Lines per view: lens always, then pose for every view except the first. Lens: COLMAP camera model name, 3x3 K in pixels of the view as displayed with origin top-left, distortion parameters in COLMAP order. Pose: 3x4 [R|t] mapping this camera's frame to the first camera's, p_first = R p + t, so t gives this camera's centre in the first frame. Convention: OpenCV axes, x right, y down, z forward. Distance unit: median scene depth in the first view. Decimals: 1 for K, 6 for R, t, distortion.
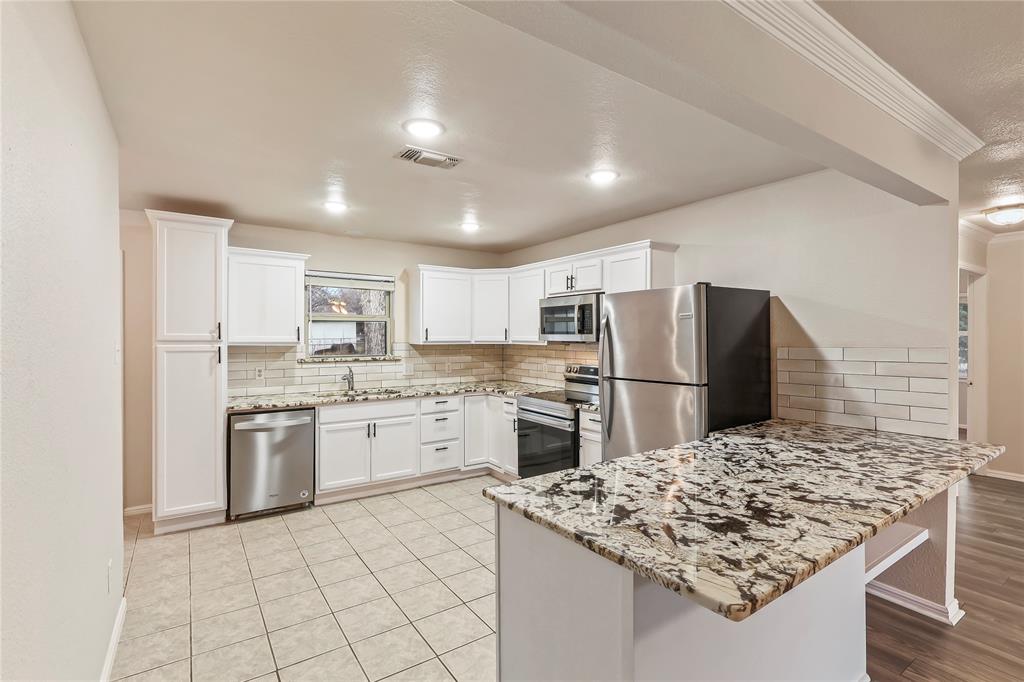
lens RADIAL K [[477.0, 0, 514.9], [0, 477.0, 337.9], [0, 0, 1]] dist [0.002618, 0.000147]
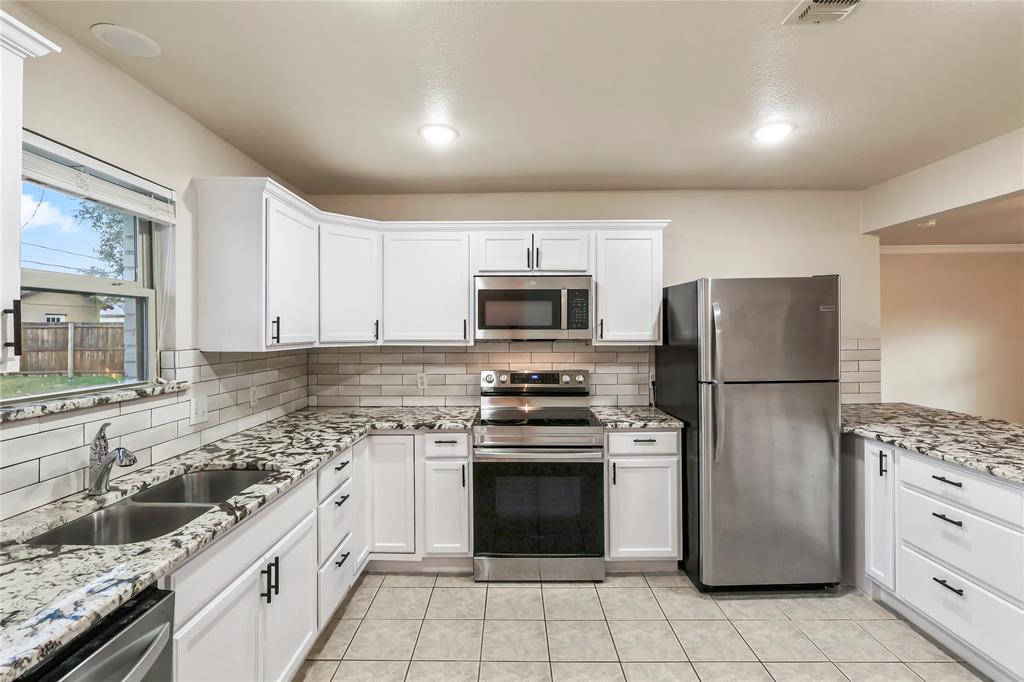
lens RADIAL K [[477.0, 0, 500.3], [0, 477.0, 327.5], [0, 0, 1]] dist [0.002618, 0.000147]
pose [[0.582860, 0.005486, 0.812554, -0.439529], [0.008576, 0.999880, -0.012902, -0.001466], [-0.812528, 0.014488, 0.582743, 0.546288]]
